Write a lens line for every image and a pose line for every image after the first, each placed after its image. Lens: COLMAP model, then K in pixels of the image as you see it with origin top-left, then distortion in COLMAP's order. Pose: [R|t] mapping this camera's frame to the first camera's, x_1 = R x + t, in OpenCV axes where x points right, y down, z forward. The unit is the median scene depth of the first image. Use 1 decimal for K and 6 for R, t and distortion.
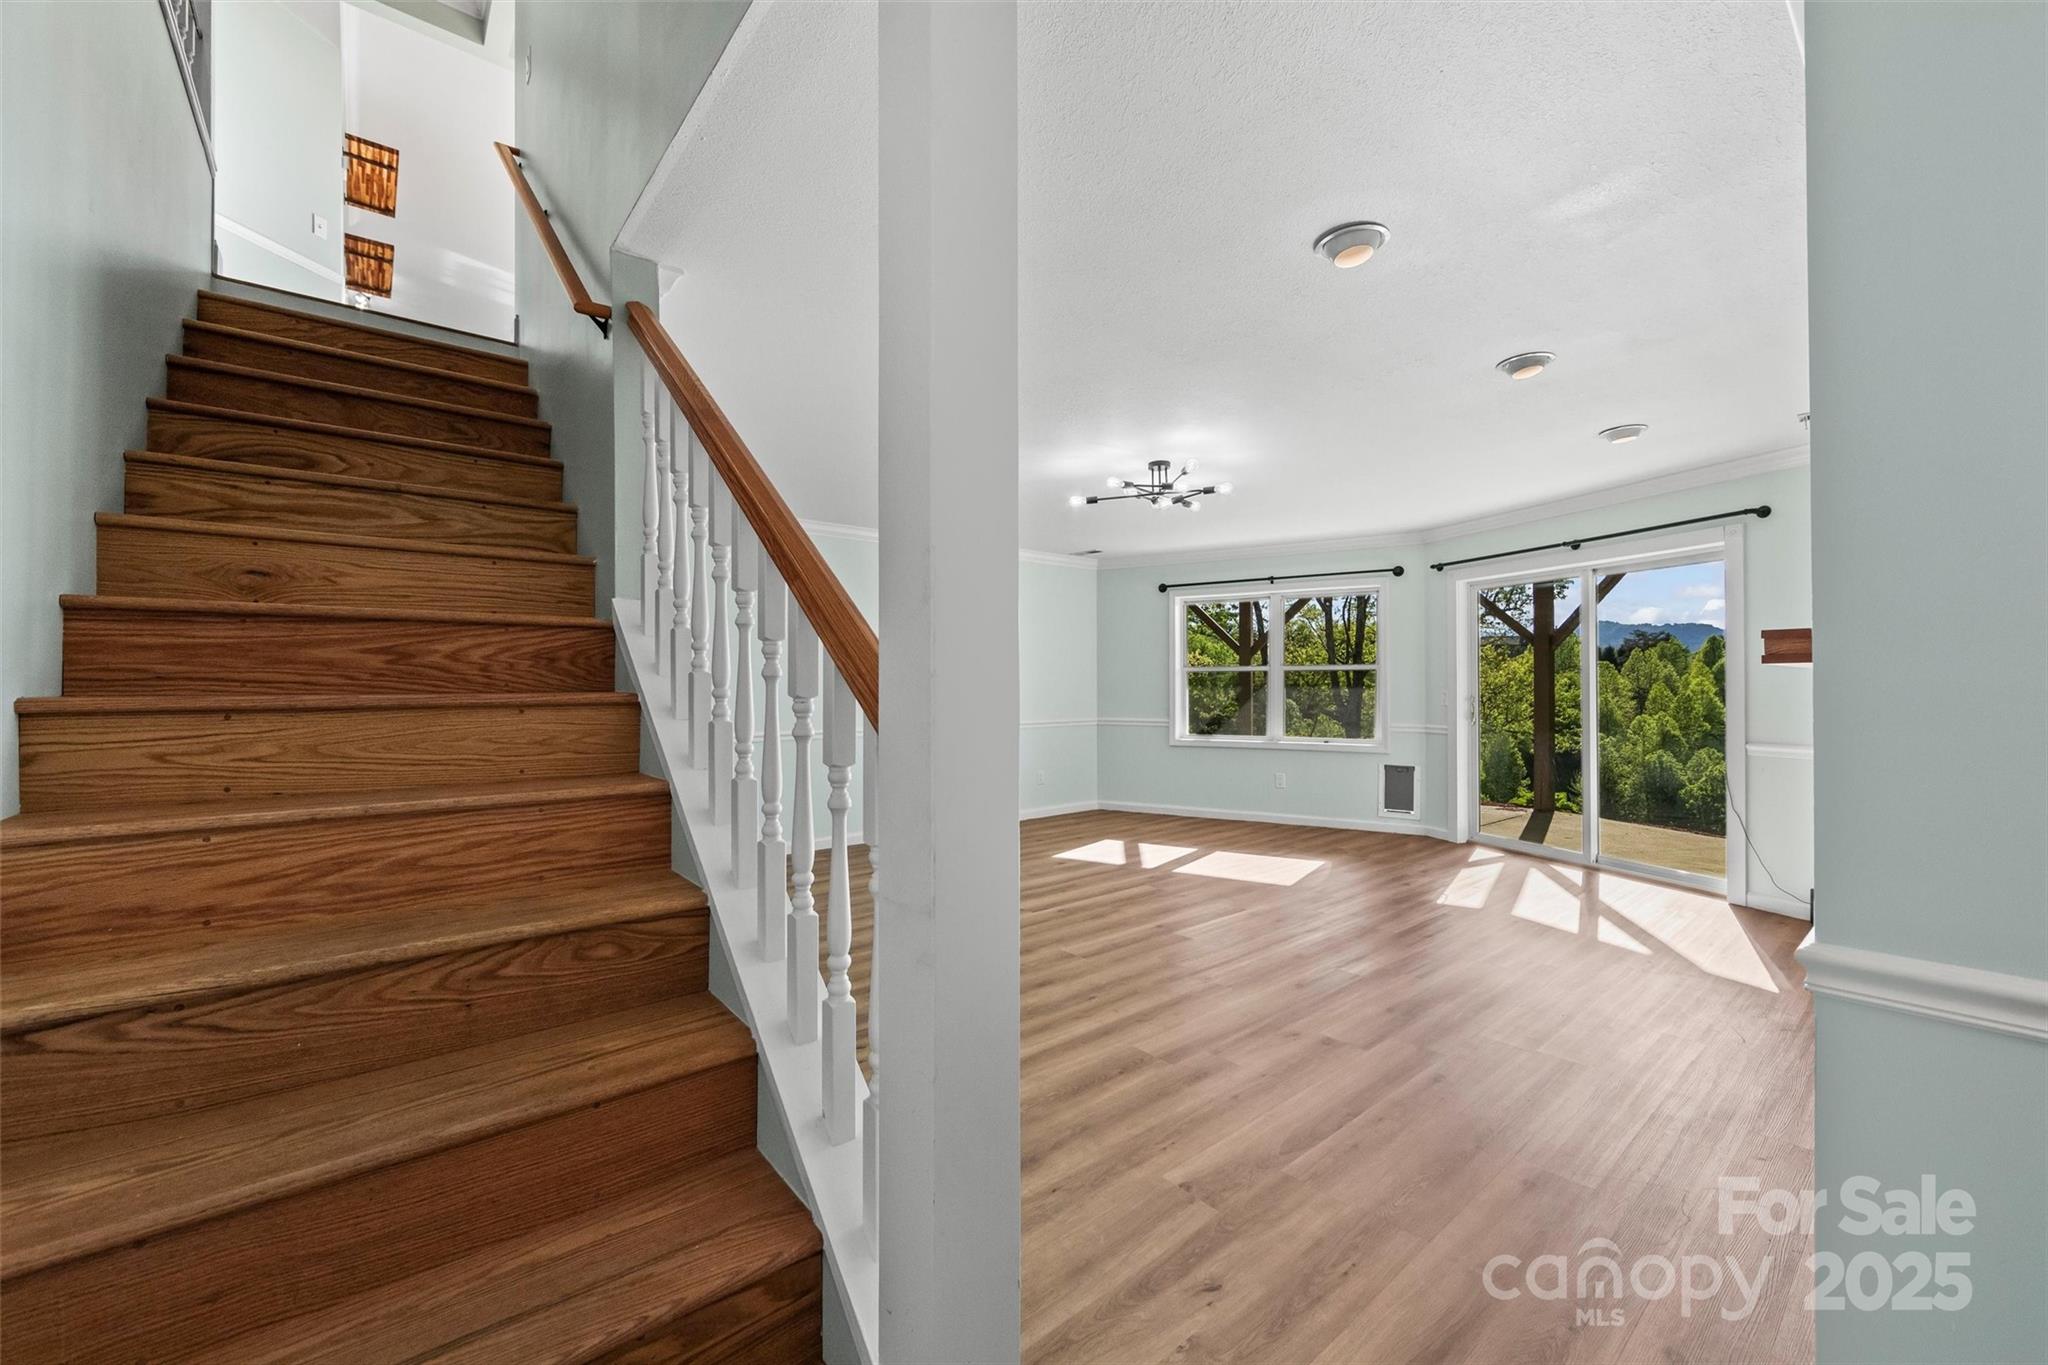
lens RADIAL K [[805.9, 0, 1025.1], [0, 805.9, 683.2], [0, 0, 1]] dist [-0.002231, -0.000500]
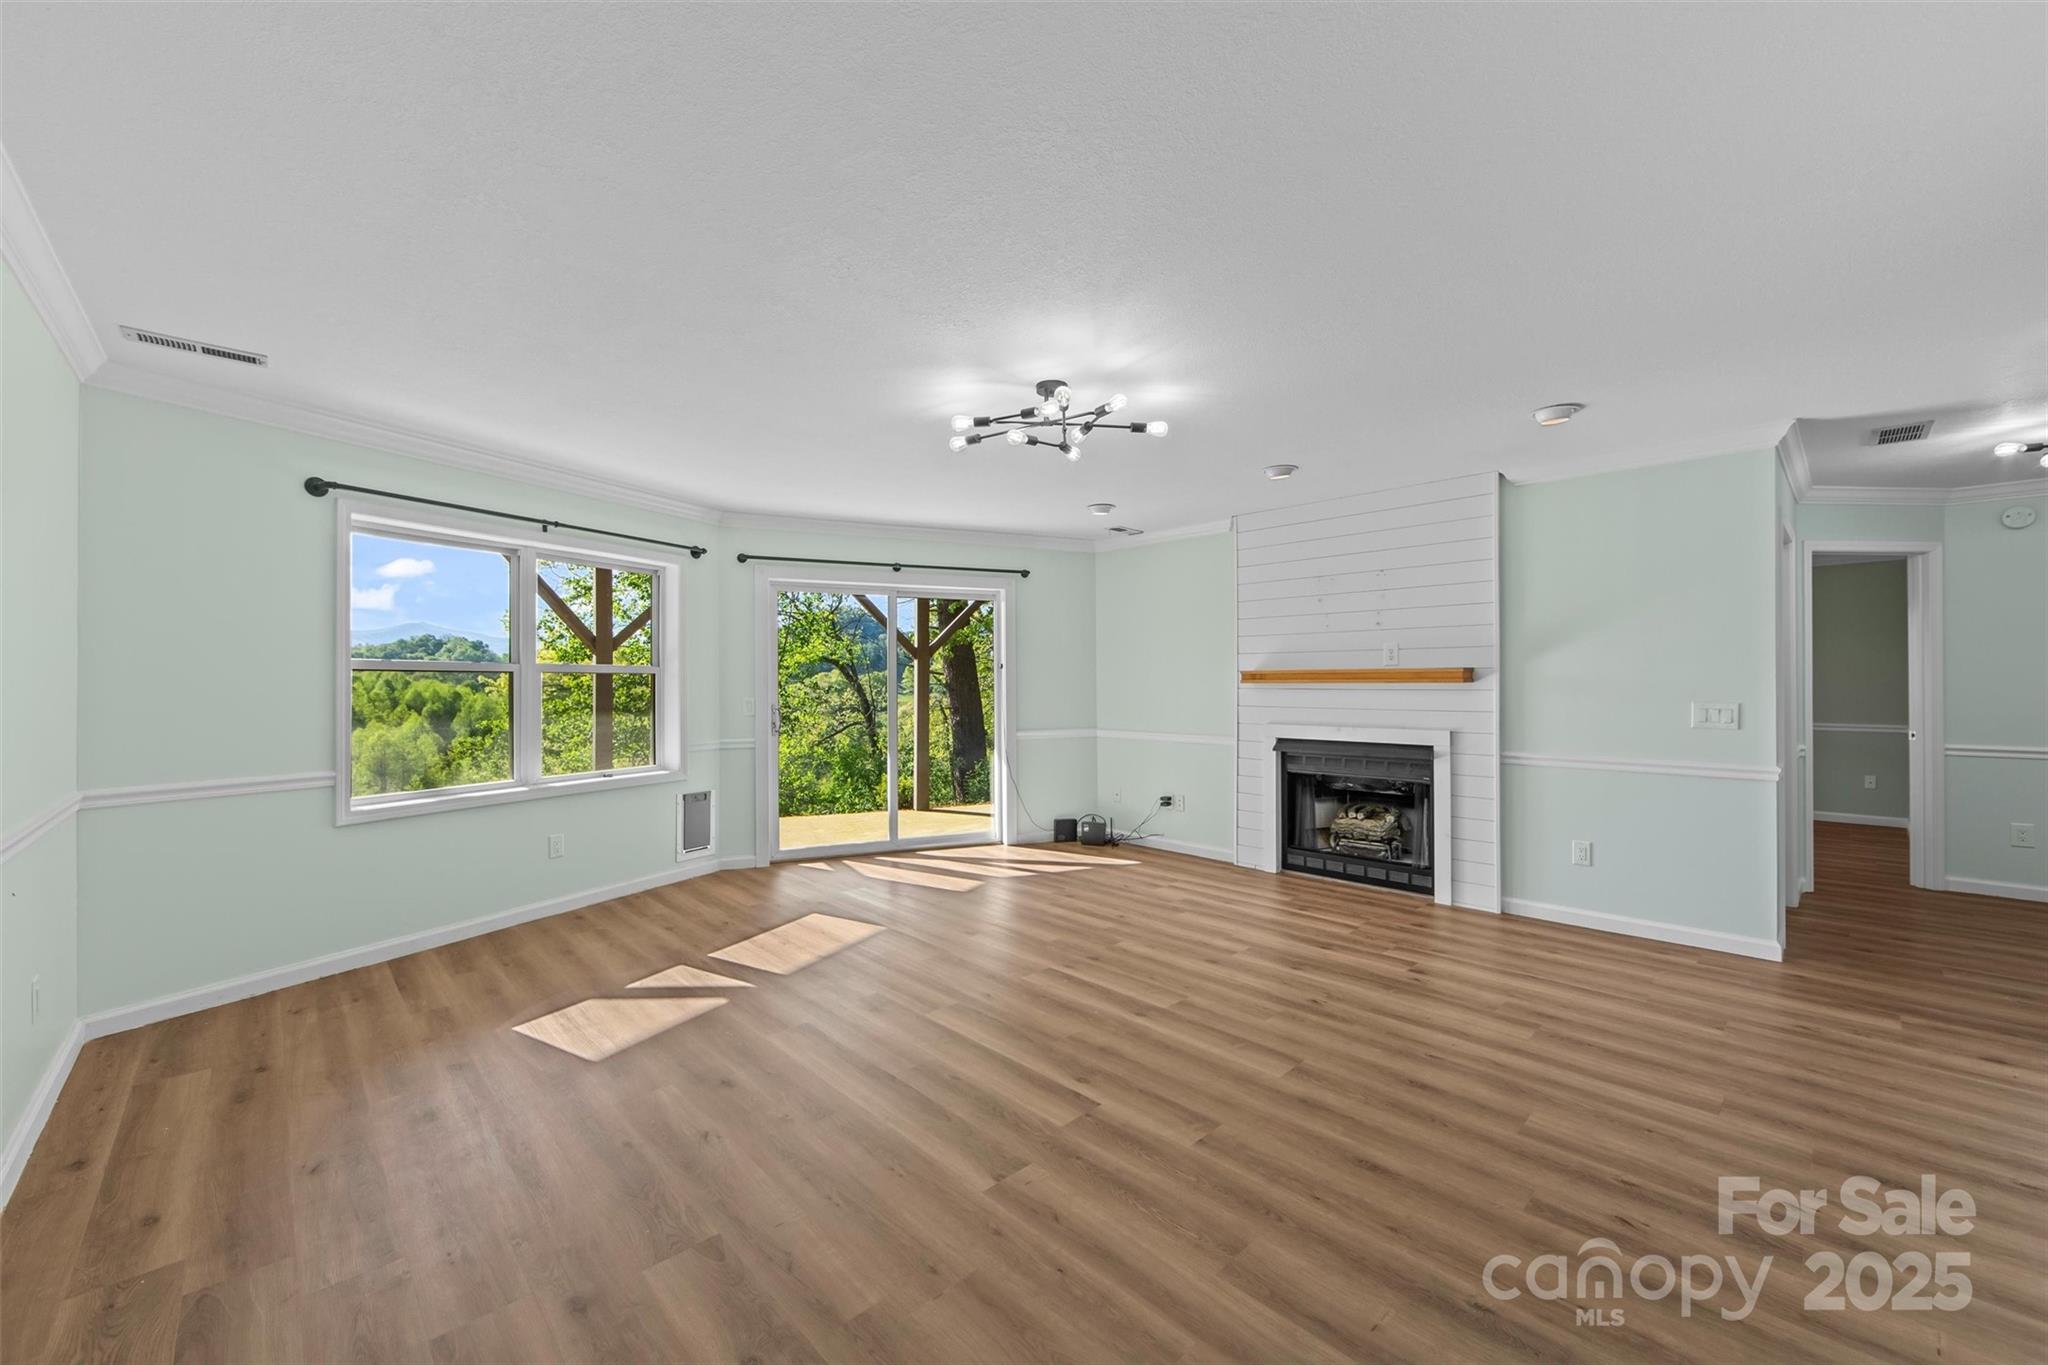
lens RADIAL K [[805.9, 0, 1024.8], [0, 805.9, 686.1], [0, 0, 1]] dist [-0.002231, -0.000500]
pose [[-0.072402, -0.001631, 0.997374, -0.379023], [0.000765, 0.999998, 0.001690, -0.006045], [-0.997375, 0.000886, -0.072401, 0.756942]]
